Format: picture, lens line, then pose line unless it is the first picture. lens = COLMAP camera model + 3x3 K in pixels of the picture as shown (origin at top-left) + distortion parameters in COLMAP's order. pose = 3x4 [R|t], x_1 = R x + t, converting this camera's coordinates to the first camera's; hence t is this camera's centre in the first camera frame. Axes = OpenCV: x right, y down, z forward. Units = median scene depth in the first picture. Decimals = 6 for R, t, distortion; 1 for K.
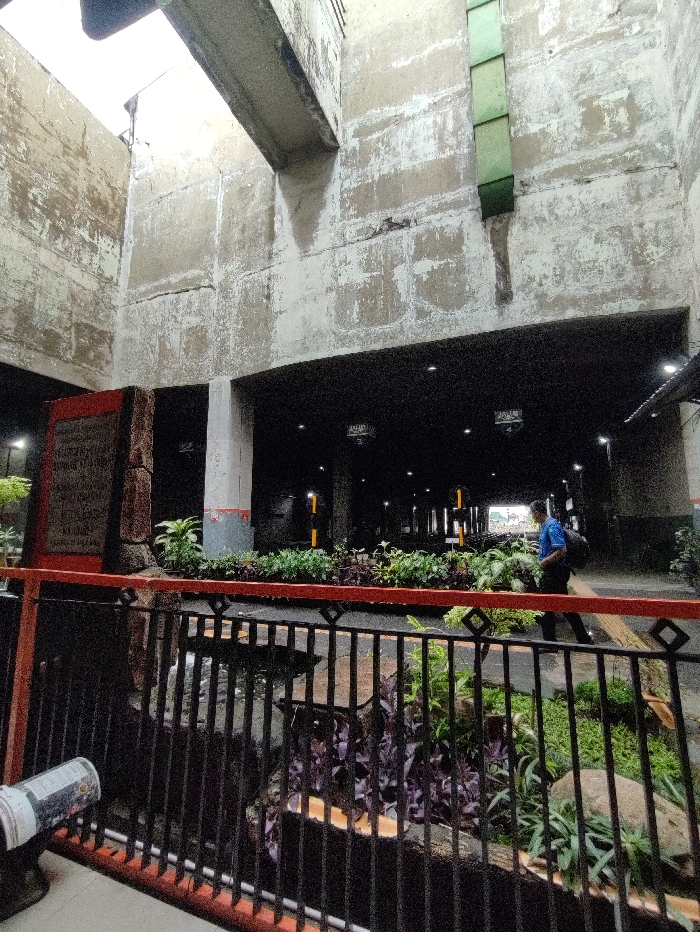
lens RADIAL K [[420.7, 0, 352.2], [0, 420.7, 464.3], [0, 0, 1]] dist [-0.038472, 0.025312]
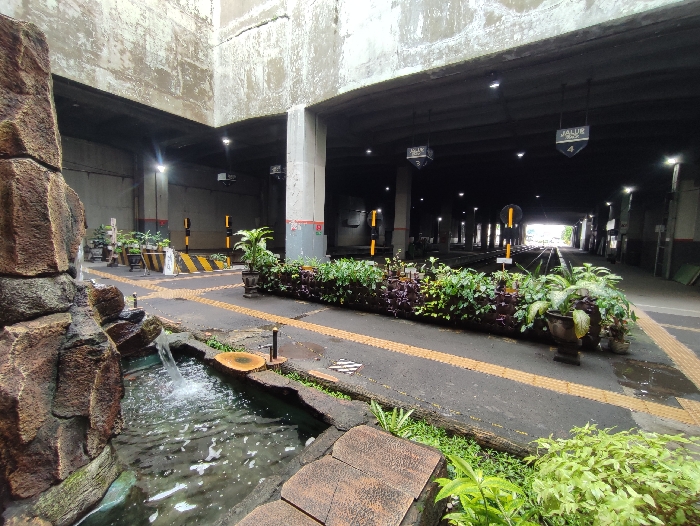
lens RADIAL K [[316.0, 0, 349.8], [0, 316.0, 261.0], [0, 0, 1]] dist [-0.038472, 0.025312]
pose [[0.980321, 0.051308, -0.190626, 0.018677], [-0.006351, 0.973332, 0.229315, 0.012669], [0.197309, -0.223592, 0.954503, 0.165627]]
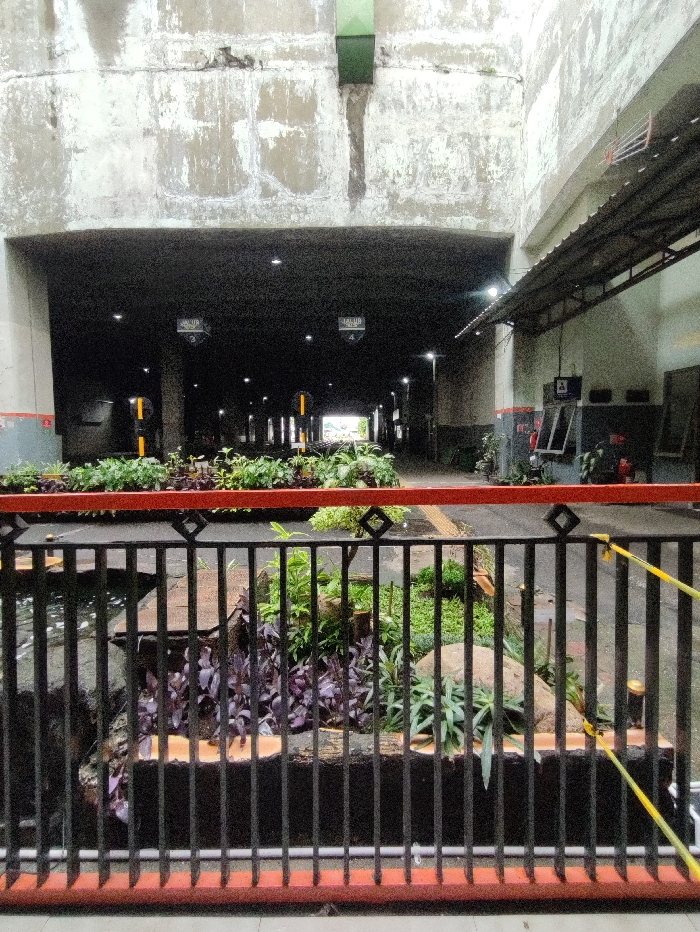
lens RADIAL K [[420.7, 0, 352.2], [0, 420.7, 464.3], [0, 0, 1]] dist [-0.038472, 0.025312]
pose [[0.927462, -0.028768, 0.372810, -0.008807], [-0.051390, 0.977768, 0.203297, 0.012465], [-0.370370, -0.207709, 0.905363, 0.037171]]
